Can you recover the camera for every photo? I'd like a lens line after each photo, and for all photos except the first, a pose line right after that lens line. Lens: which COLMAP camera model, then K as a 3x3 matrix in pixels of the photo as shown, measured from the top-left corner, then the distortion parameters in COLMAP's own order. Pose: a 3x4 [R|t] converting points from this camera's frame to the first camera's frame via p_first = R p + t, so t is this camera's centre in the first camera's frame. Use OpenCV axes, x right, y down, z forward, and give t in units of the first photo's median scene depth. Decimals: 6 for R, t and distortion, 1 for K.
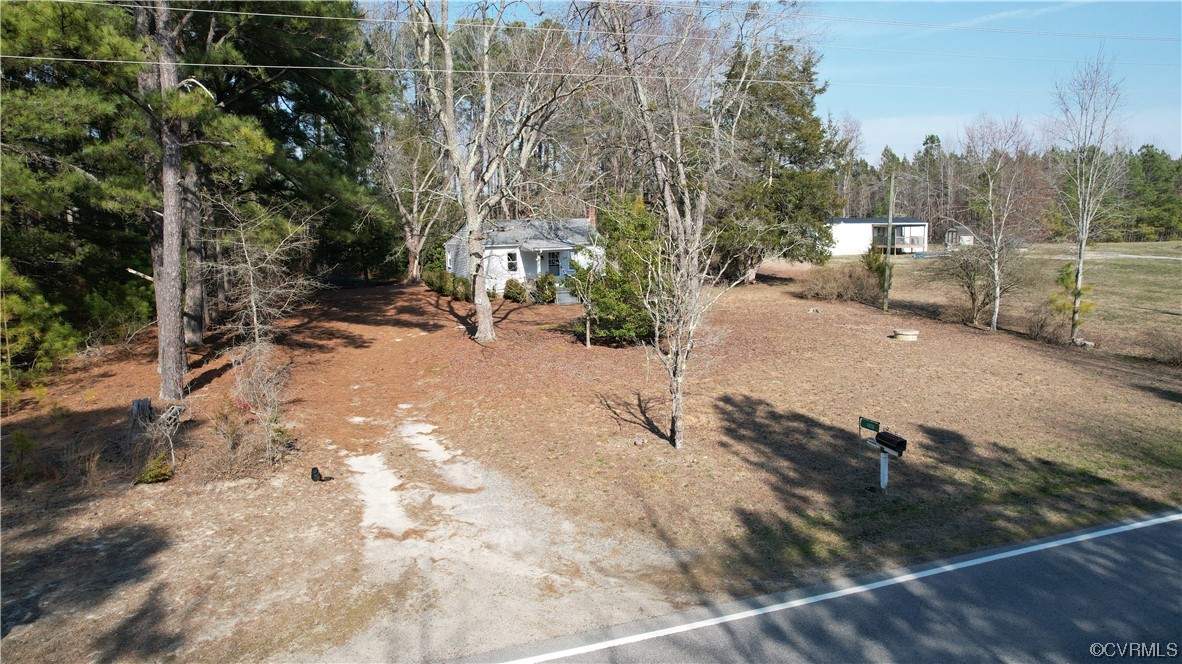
lens RADIAL K [[755.5, 0, 591.0], [0, 755.5, 332.0], [0, 0, 1]] dist [-0.087278, 0.077839]
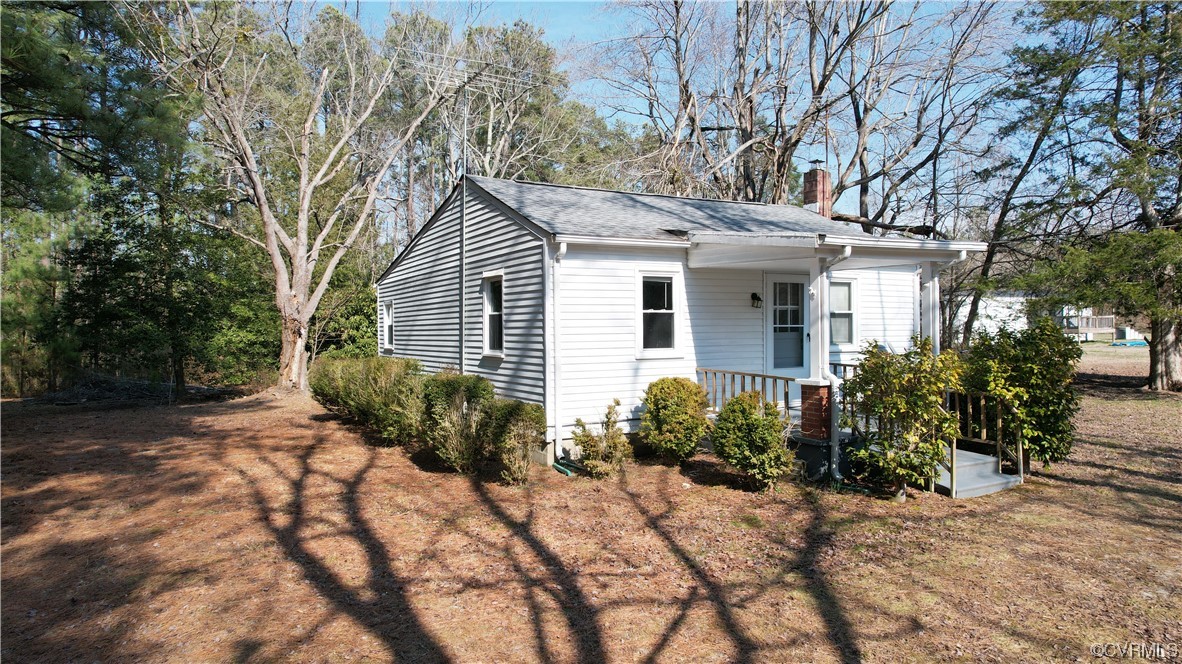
lens RADIAL K [[755.5, 0, 591.0], [0, 755.5, 332.0], [0, 0, 1]] dist [-0.087278, 0.077839]
pose [[0.993454, -0.000941, 0.114232, -0.118774], [0.016937, 0.990127, -0.139146, -0.038833], [-0.112973, 0.140170, 0.983661, 0.571481]]
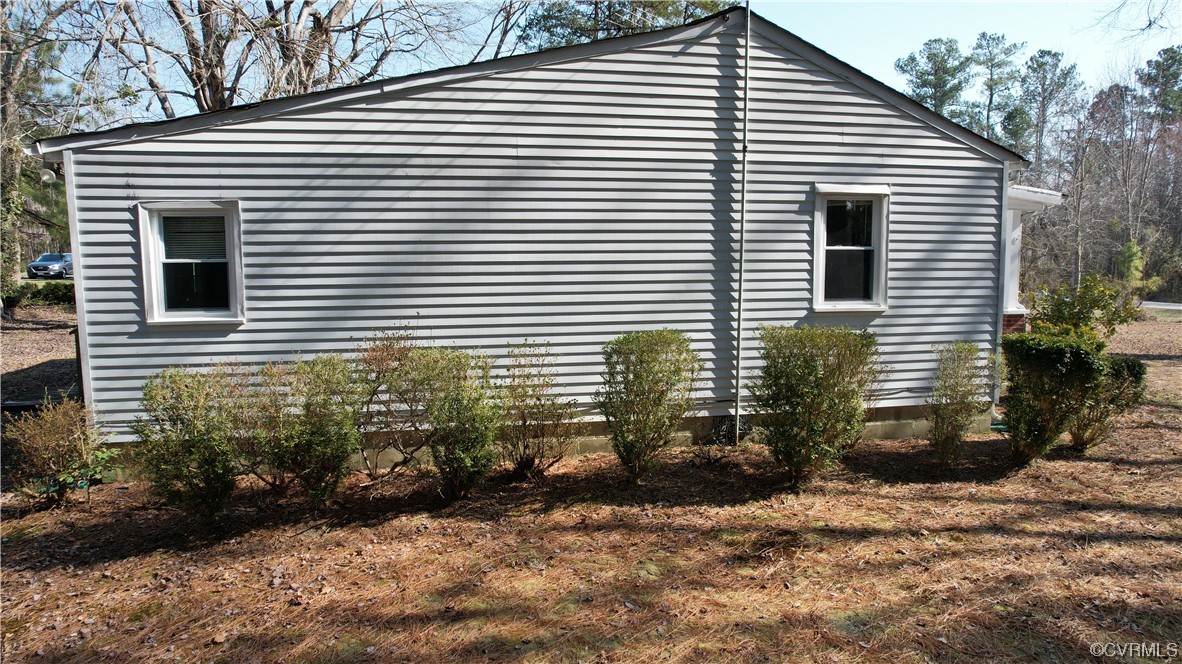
lens RADIAL K [[755.5, 0, 591.0], [0, 755.5, 332.0], [0, 0, 1]] dist [-0.087278, 0.077839]
pose [[0.188277, -0.092529, 0.977747, -0.270051], [0.143938, 0.987402, 0.065726, -0.073917], [-0.971511, 0.128360, 0.199223, 0.799788]]
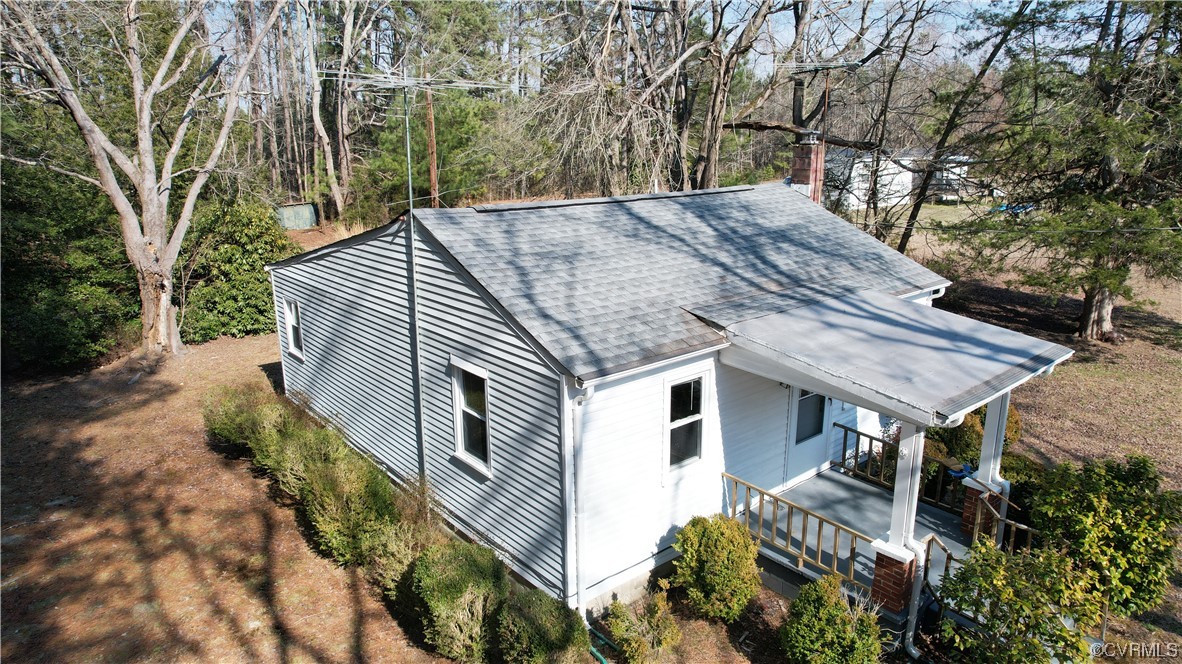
lens RADIAL K [[755.5, 0, 591.0], [0, 755.5, 332.0], [0, 0, 1]] dist [-0.087278, 0.077839]
pose [[0.956687, -0.074288, 0.281482, -0.141436], [0.043604, 0.992552, 0.113753, -0.108327], [-0.287836, -0.096552, 0.952800, 0.616949]]
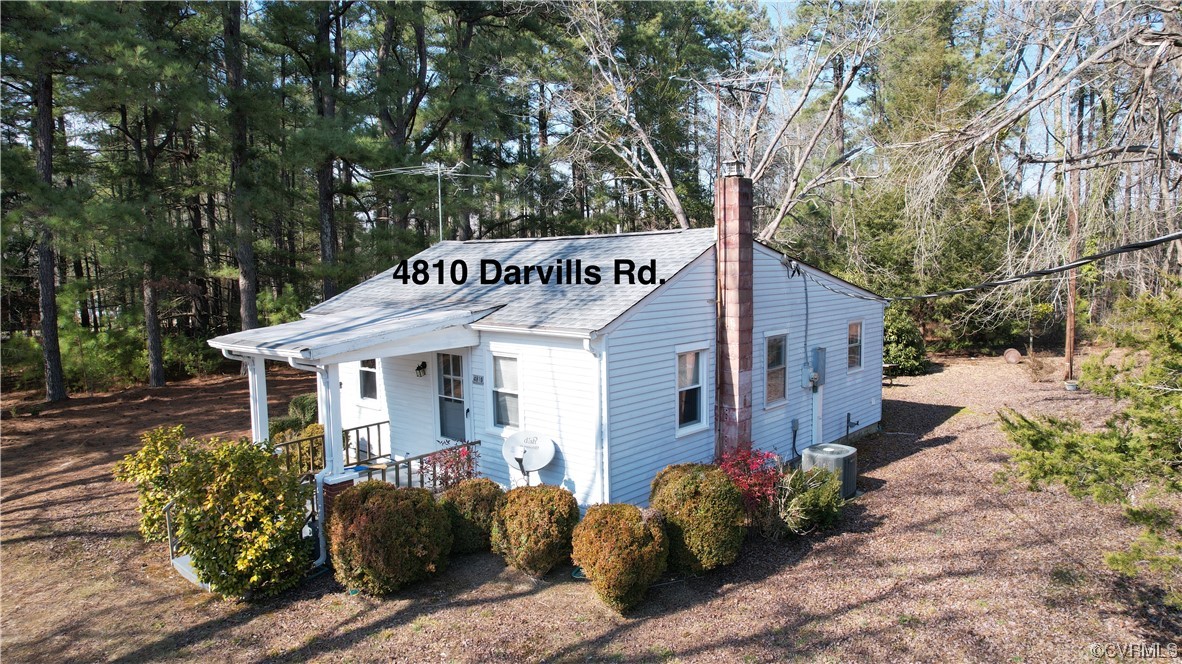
lens RADIAL K [[755.5, 0, 591.0], [0, 755.5, 332.0], [0, 0, 1]] dist [-0.087278, 0.077839]
pose [[0.430585, 0.087281, -0.898320, 0.168328], [-0.115656, 0.992443, 0.040989, -0.101185], [0.895109, 0.086247, 0.437426, 0.716910]]
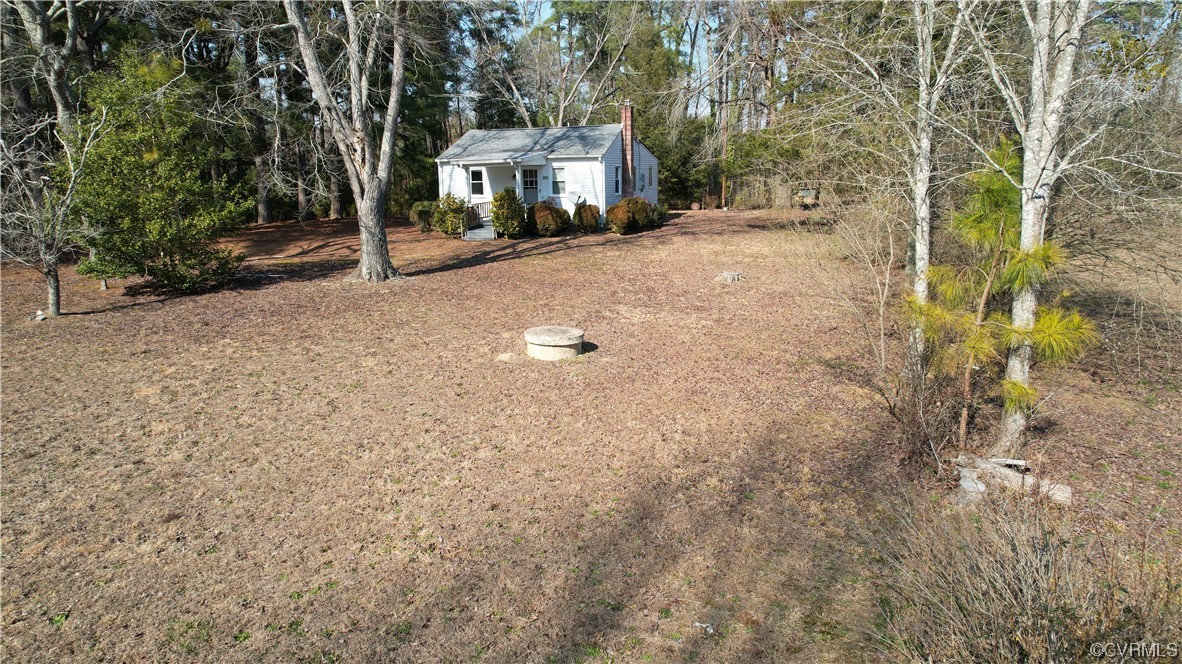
lens RADIAL K [[755.5, 0, 591.0], [0, 755.5, 332.0], [0, 0, 1]] dist [-0.087278, 0.077839]
pose [[0.762180, 0.133153, -0.633523, 0.365868], [-0.084113, 0.990692, 0.107027, -0.026068], [0.641877, -0.028287, 0.766286, 0.372960]]
